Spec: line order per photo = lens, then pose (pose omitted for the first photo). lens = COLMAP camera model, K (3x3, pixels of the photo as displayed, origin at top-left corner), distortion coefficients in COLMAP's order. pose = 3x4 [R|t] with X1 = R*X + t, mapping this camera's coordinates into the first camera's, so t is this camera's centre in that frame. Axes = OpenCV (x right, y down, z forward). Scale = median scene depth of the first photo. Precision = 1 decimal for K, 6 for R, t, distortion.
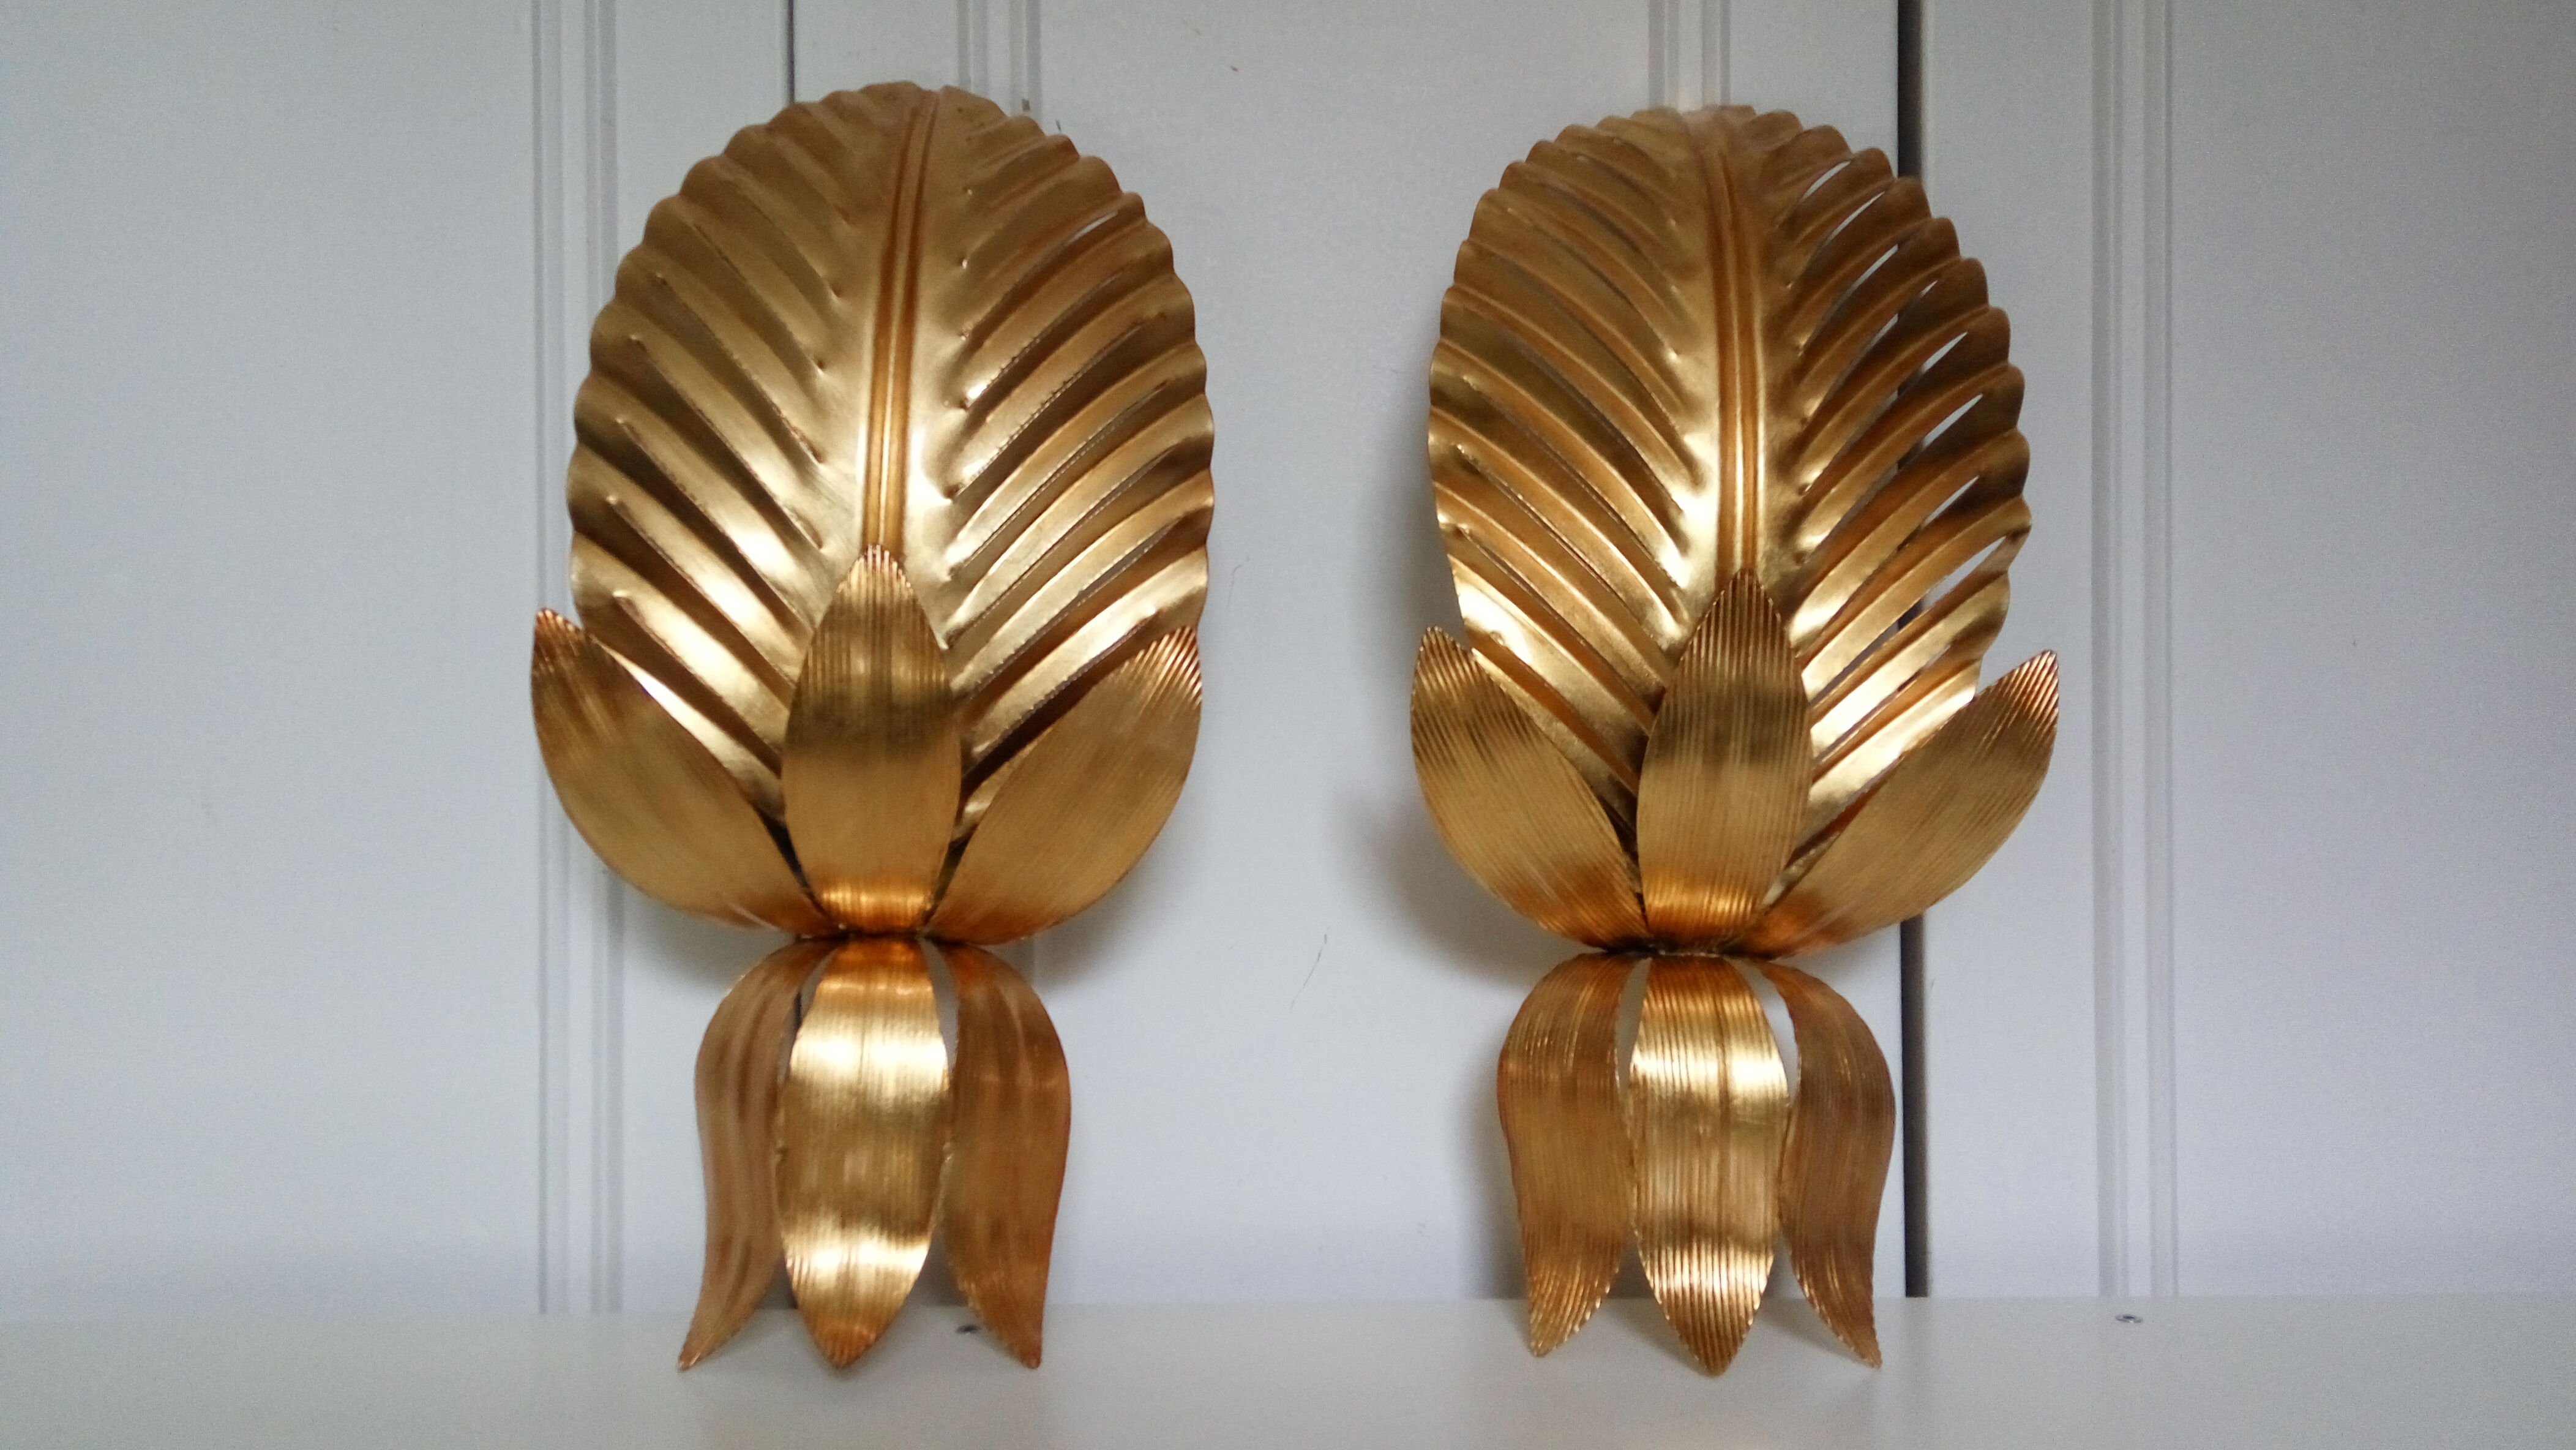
lens RADIAL K [[2044.6, 0, 1288.0], [0, 2044.6, 725.0], [0, 0, 1]] dist [0.099897, -0.160809]
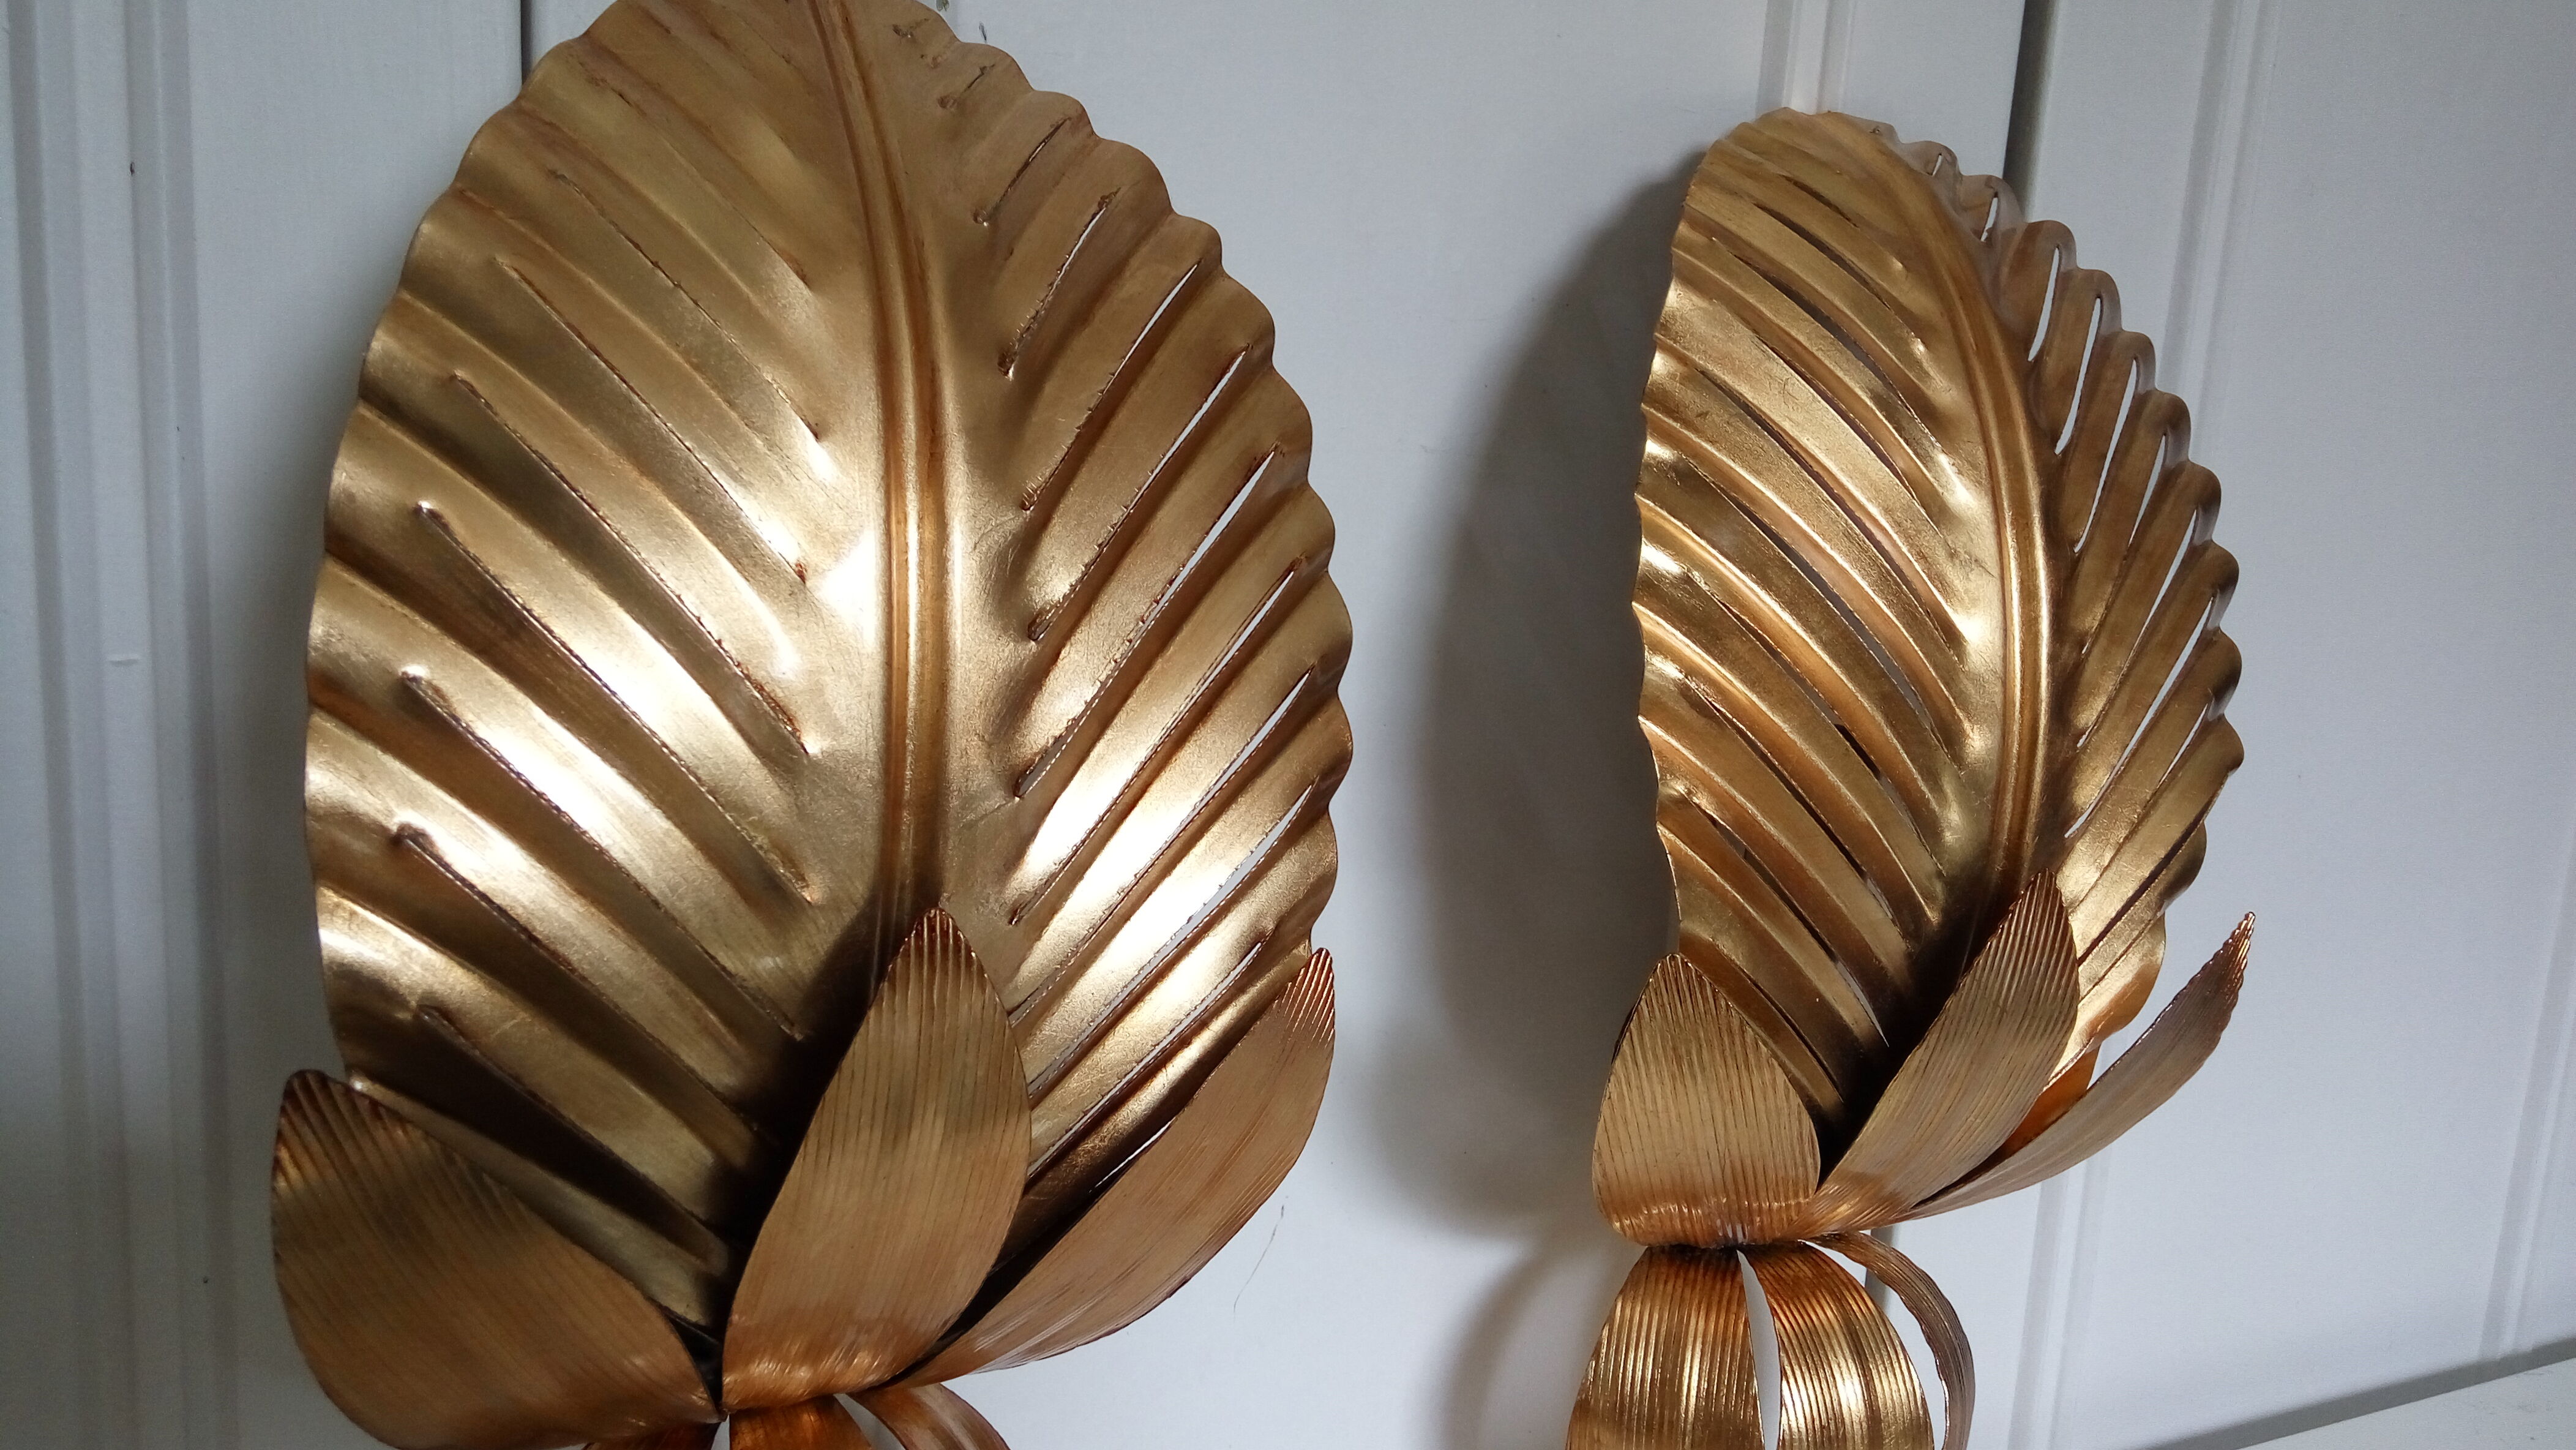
lens RADIAL K [[2044.6, 0, 1288.0], [0, 2044.6, 725.0], [0, 0, 1]] dist [0.099897, -0.160809]
pose [[0.907723, -0.020387, 0.419074, -0.331139], [-0.063916, 0.980442, 0.186140, -0.238012], [-0.414673, -0.195749, 0.888667, 0.424707]]
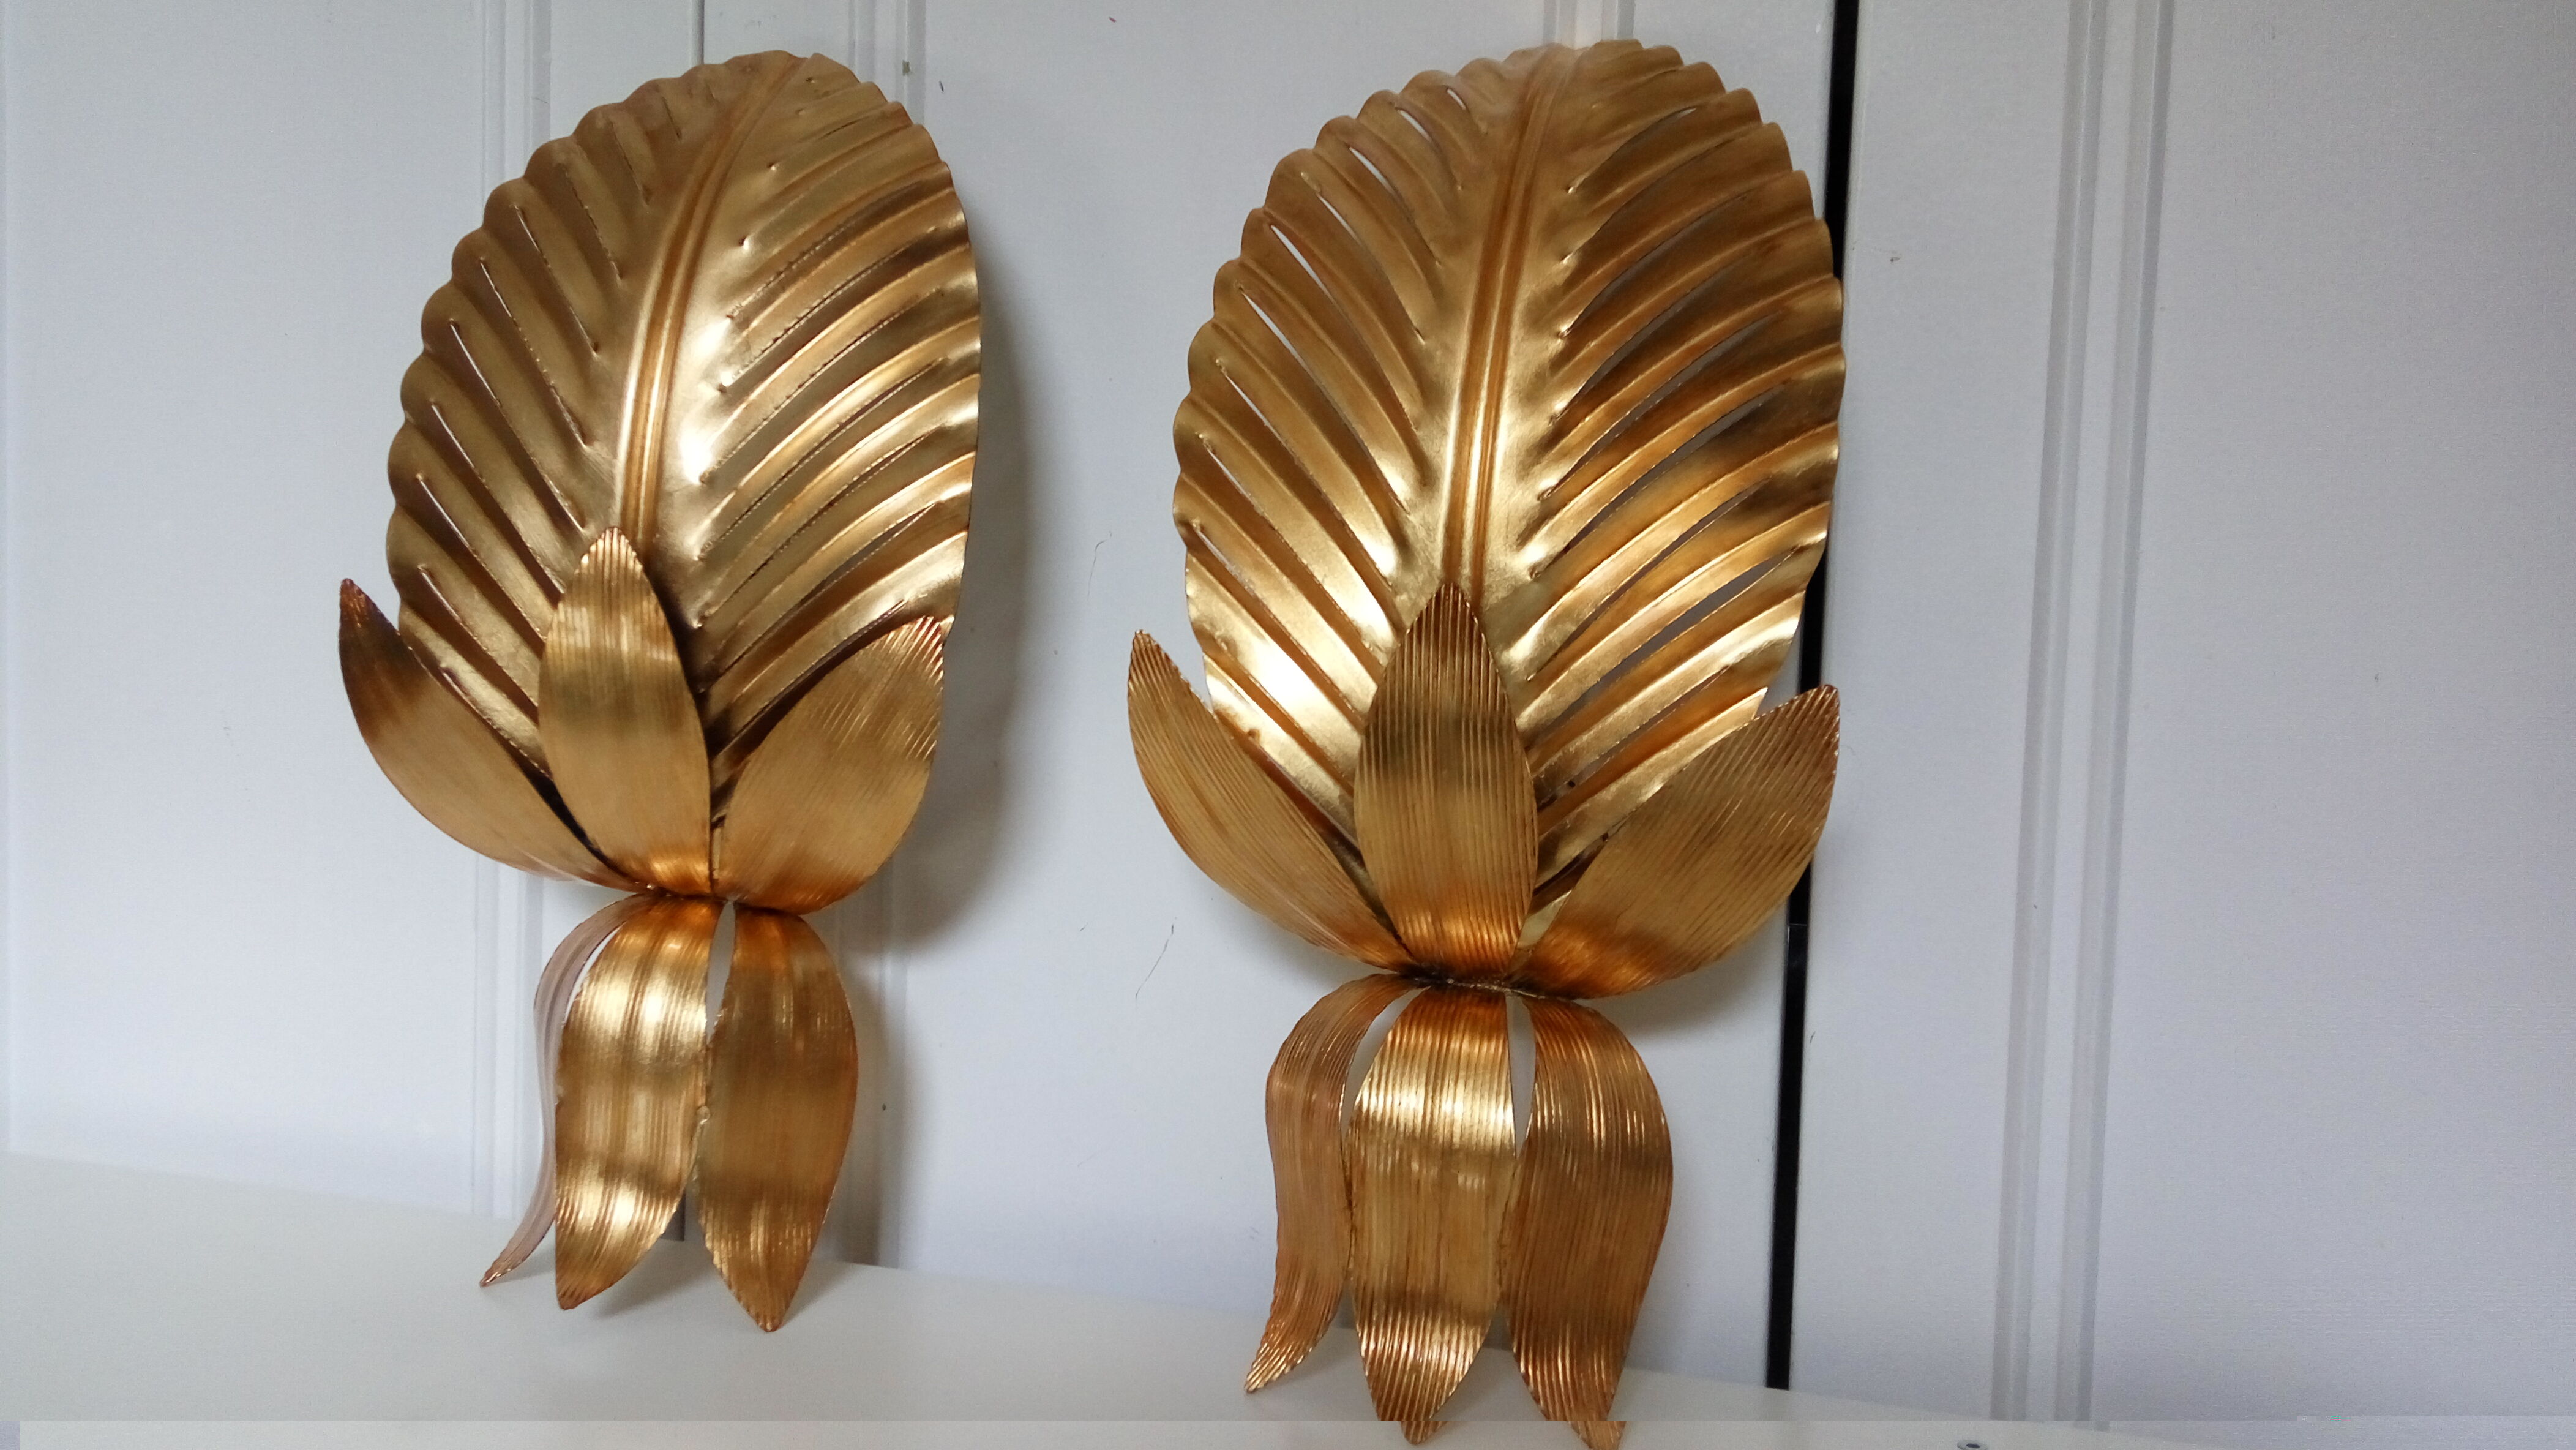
lens RADIAL K [[2044.6, 0, 1288.0], [0, 2044.6, 725.0], [0, 0, 1]] dist [0.099897, -0.160809]
pose [[0.955571, 0.057068, -0.289182, 0.396139], [-0.038862, 0.996906, 0.068318, -0.068683], [0.292187, -0.054045, 0.954833, 0.103088]]
